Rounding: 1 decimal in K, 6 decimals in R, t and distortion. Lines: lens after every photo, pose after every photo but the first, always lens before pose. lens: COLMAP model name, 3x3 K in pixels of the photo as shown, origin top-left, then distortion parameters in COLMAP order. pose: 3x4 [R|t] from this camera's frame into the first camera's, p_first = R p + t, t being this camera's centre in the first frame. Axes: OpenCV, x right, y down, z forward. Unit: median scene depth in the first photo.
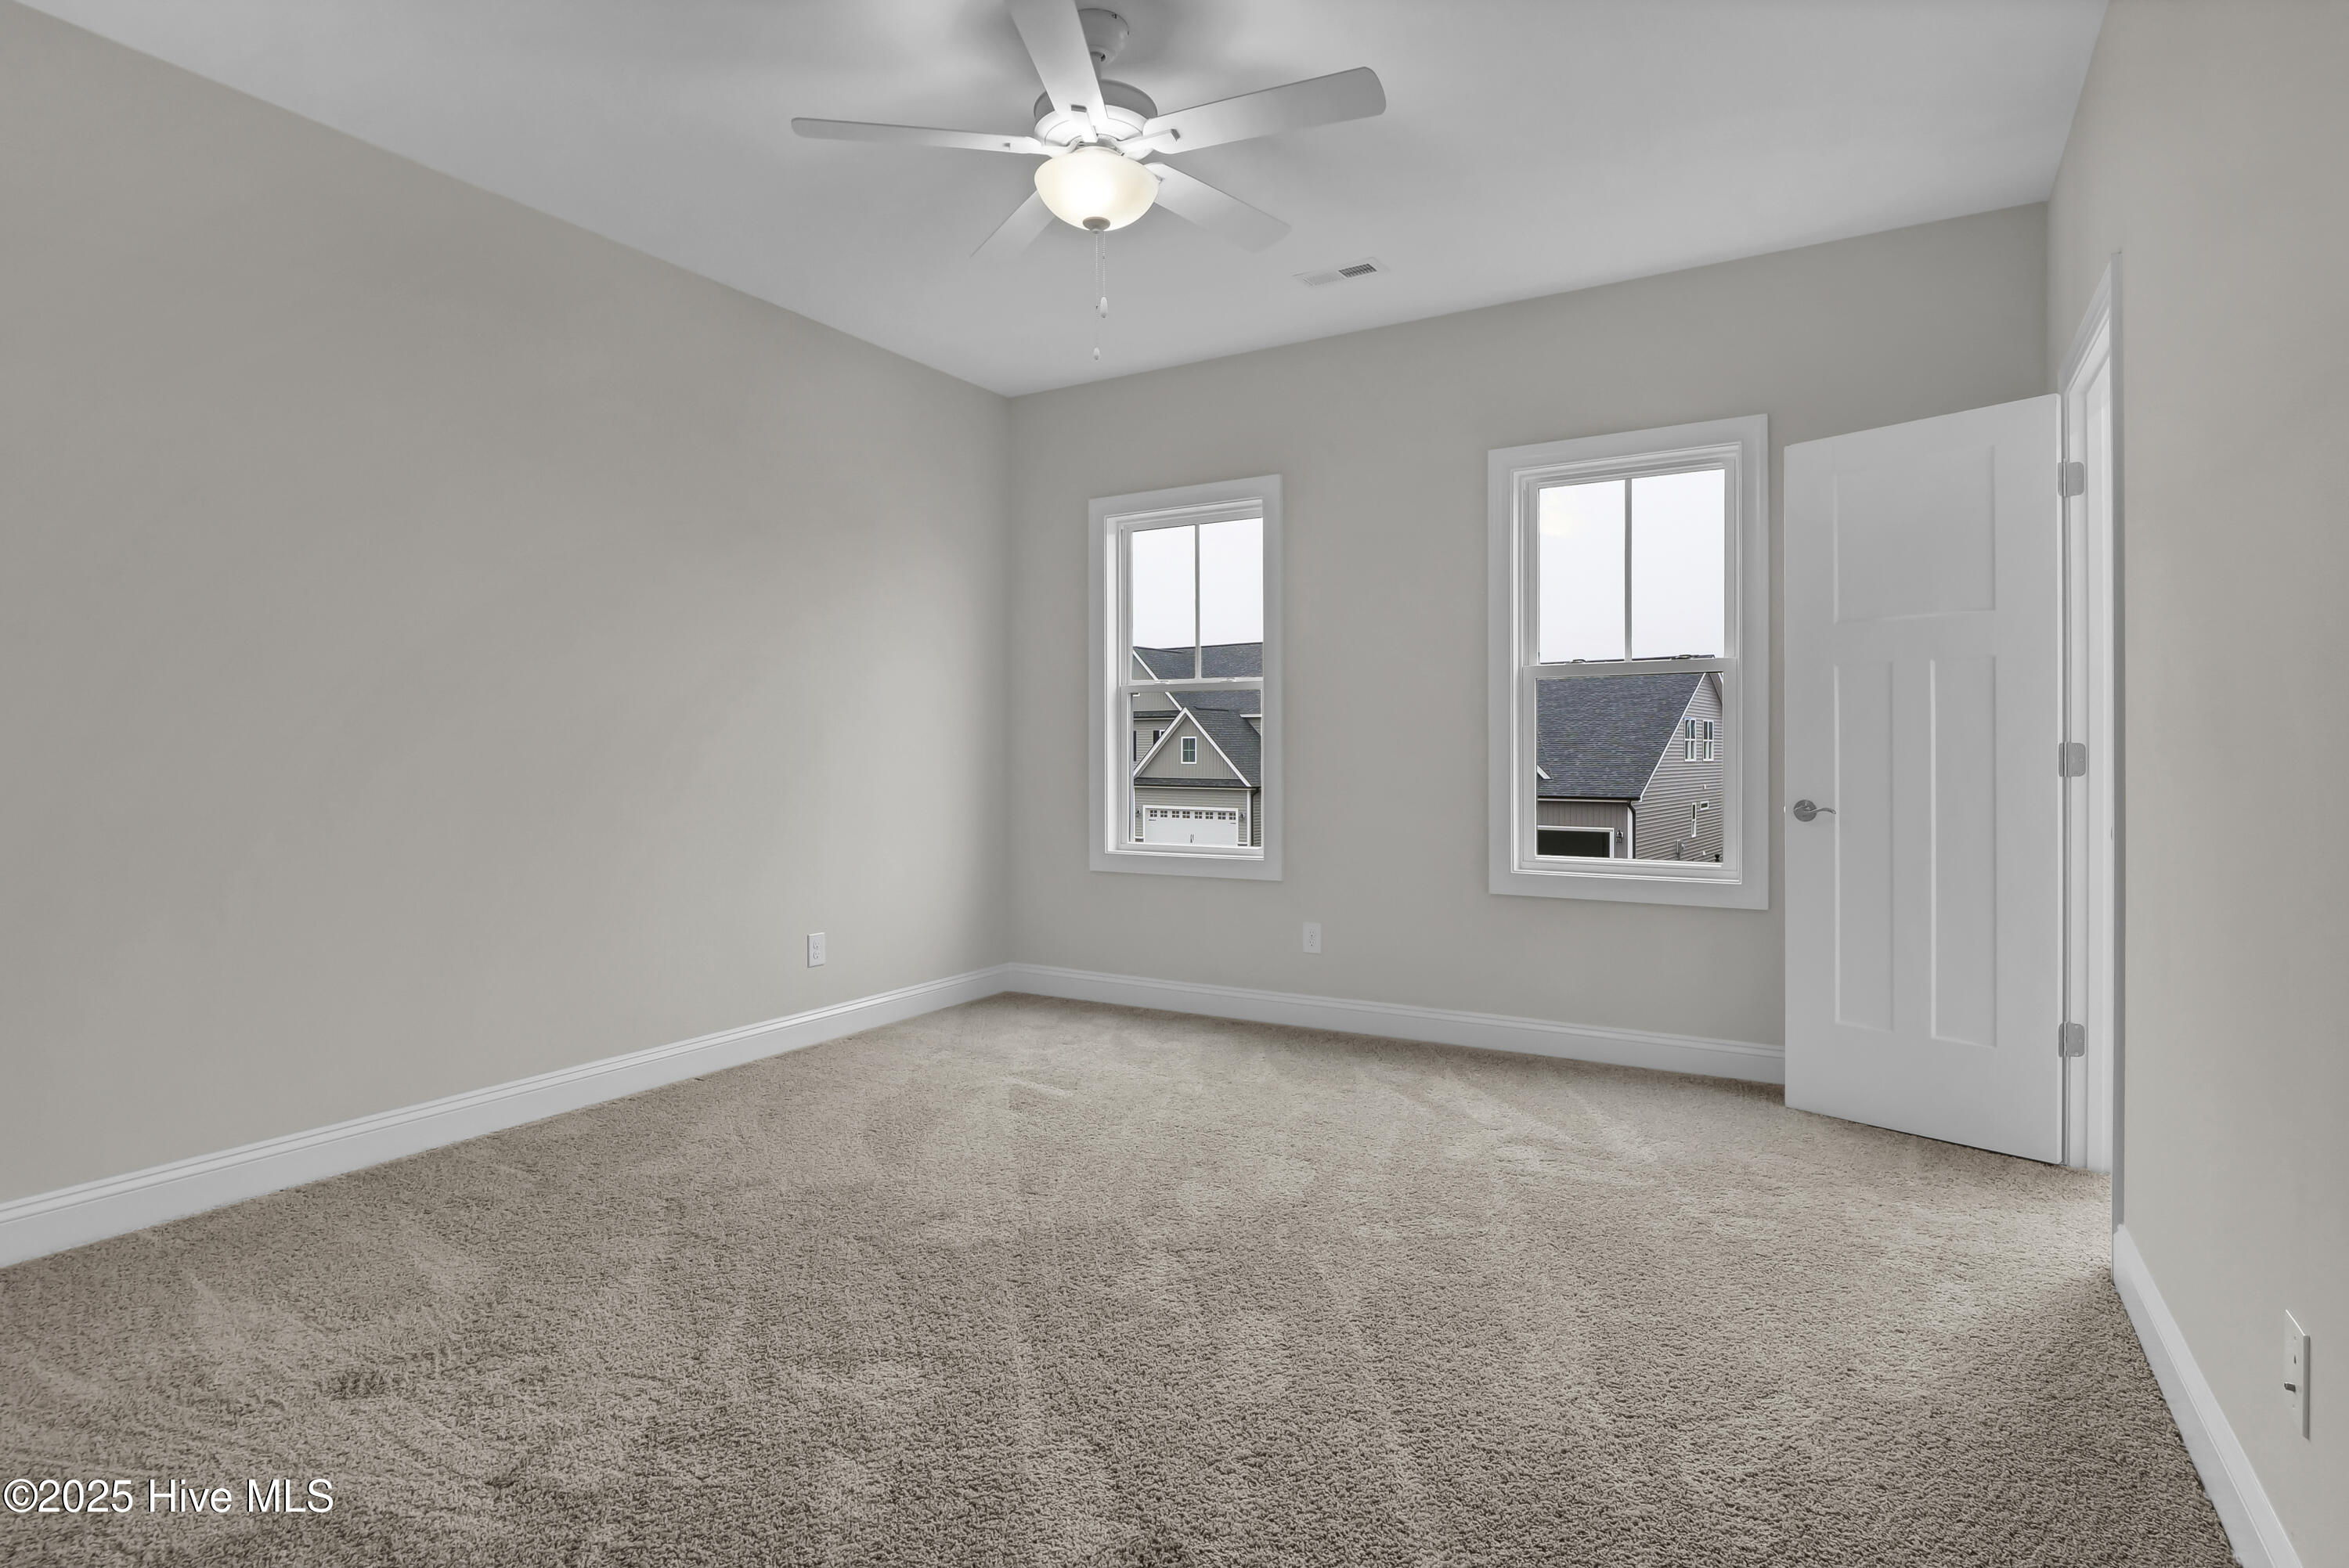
lens RADIAL K [[1179.1, 0, 1186.0], [0, 1179.1, 779.4], [0, 0, 1]] dist [-0.005587, -0.002007]
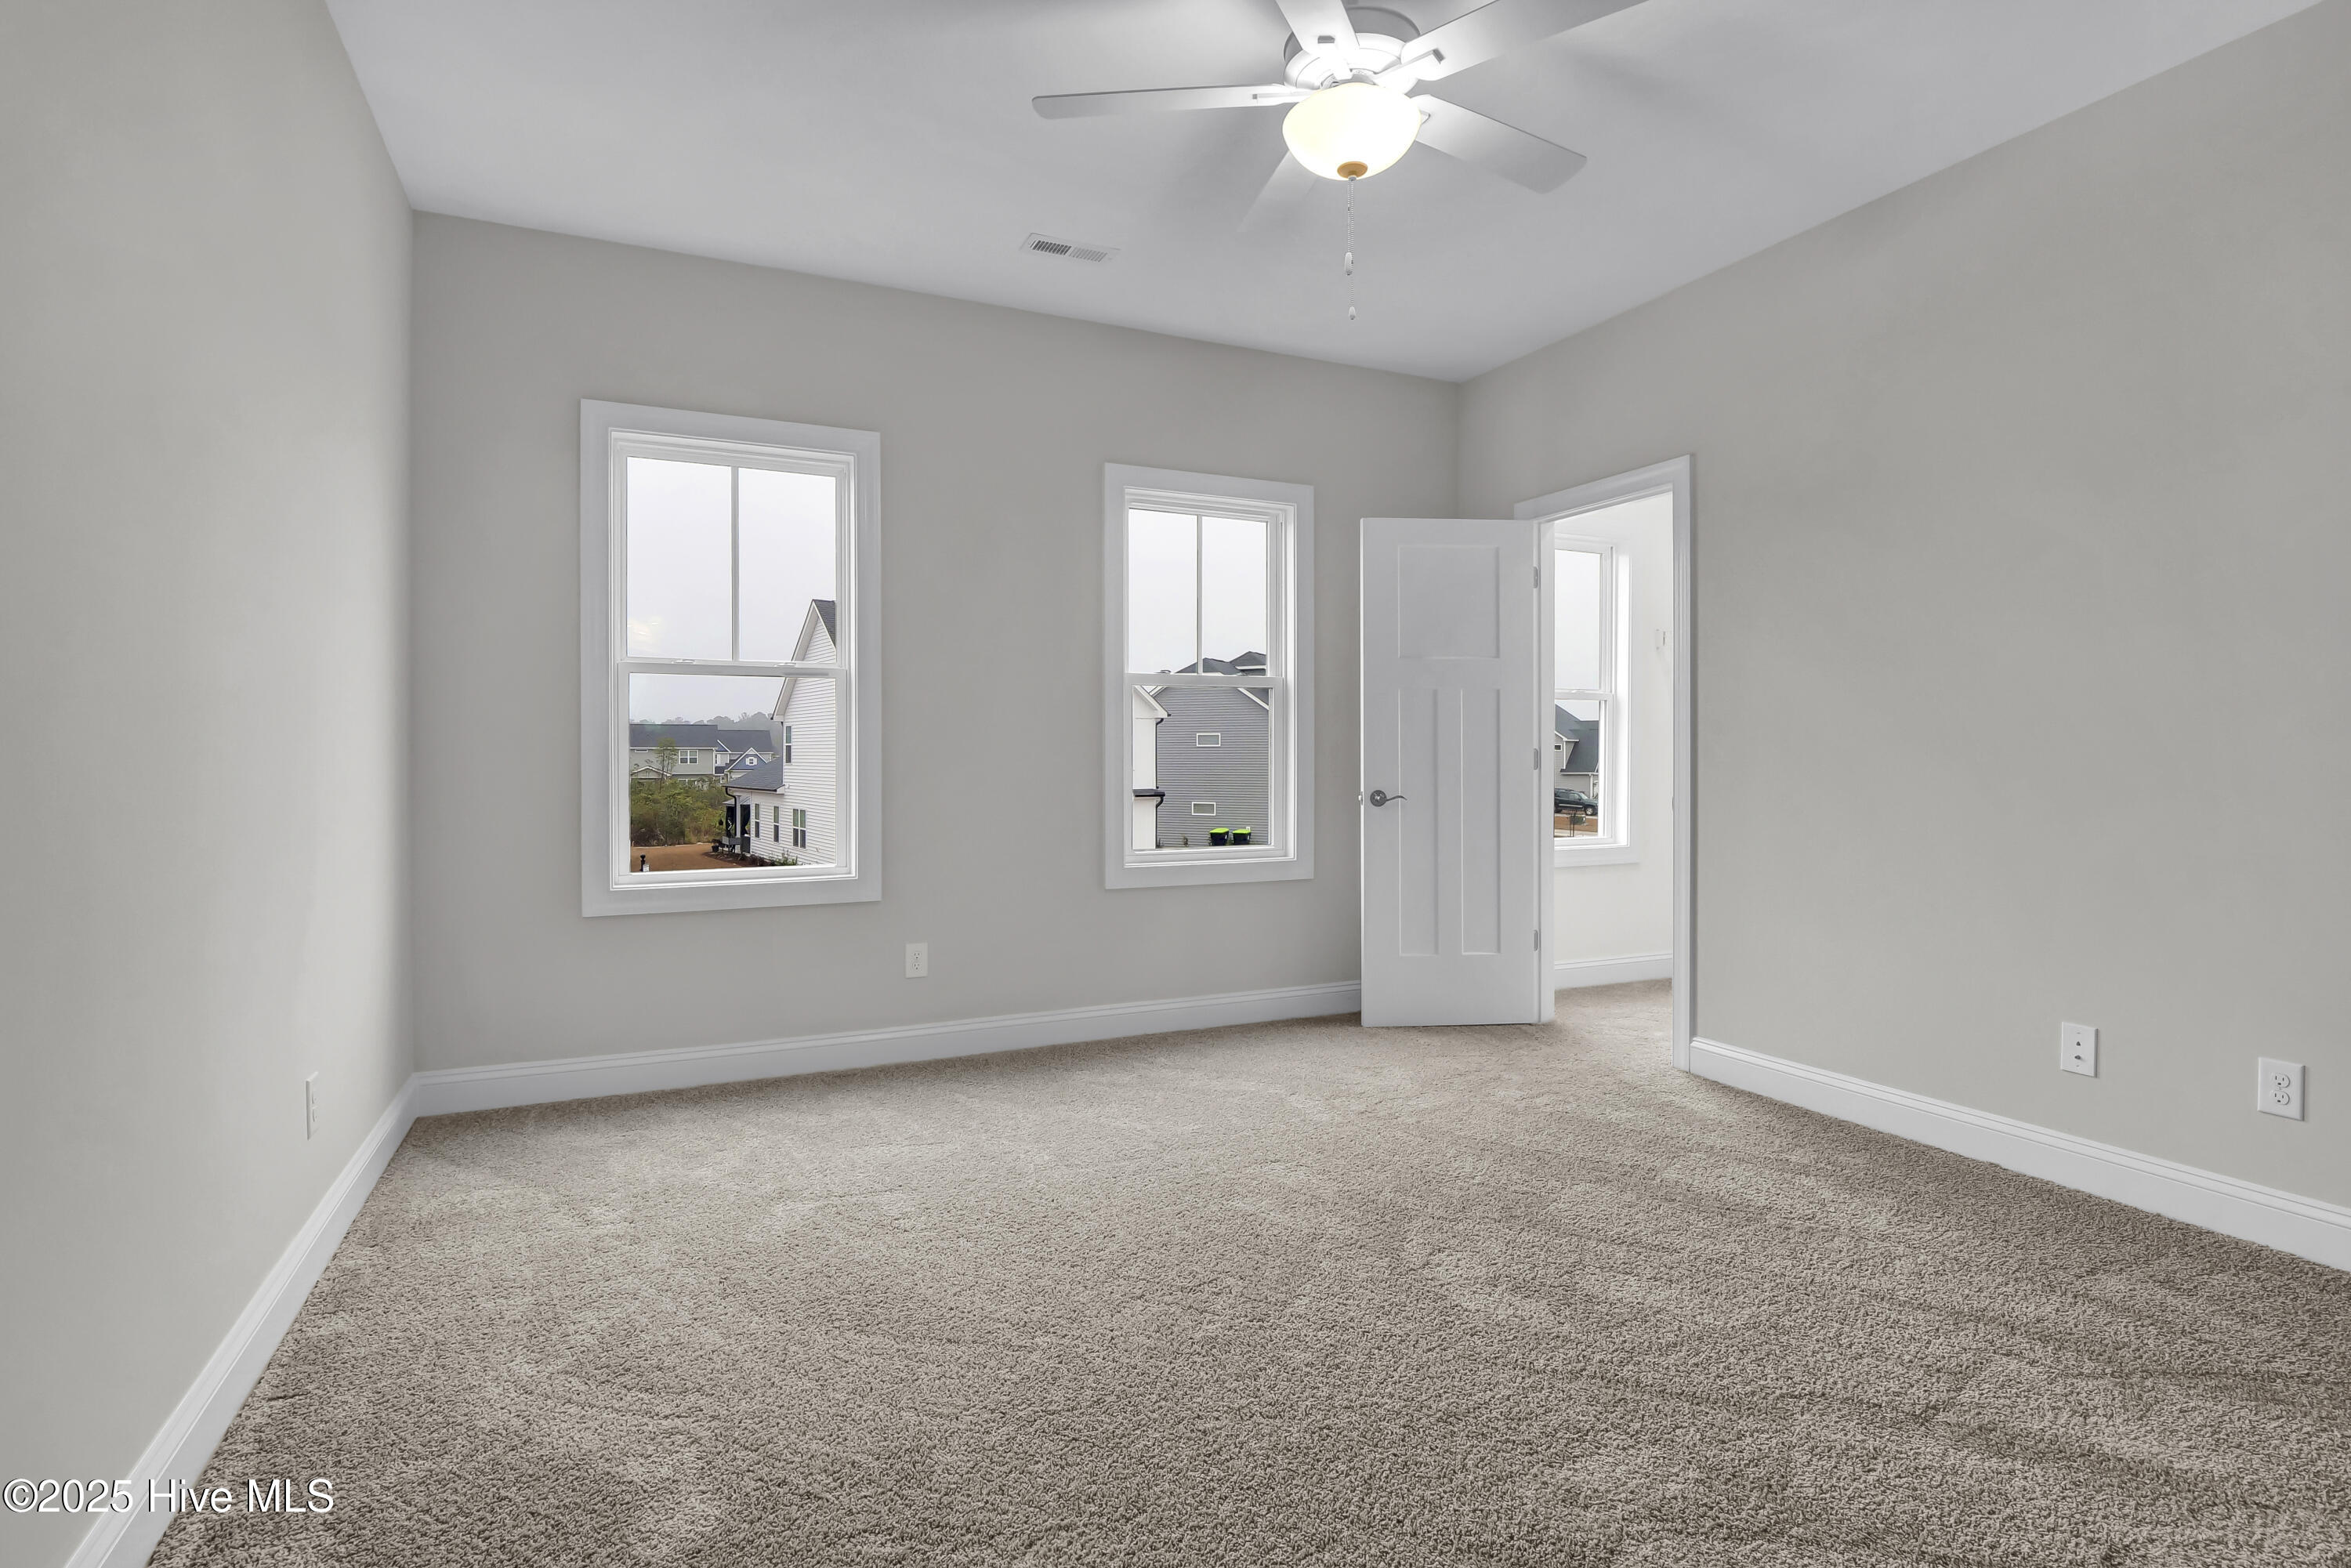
lens RADIAL K [[1169.2, 0, 1181.1], [0, 1169.2, 799.1], [0, 0, 1]] dist [-0.014691, -0.001862]
pose [[0.566526, -0.033149, 0.823377, -0.640834], [0.013214, 0.999428, 0.031146, -0.014783], [-0.823938, -0.006765, 0.566639, 0.431032]]
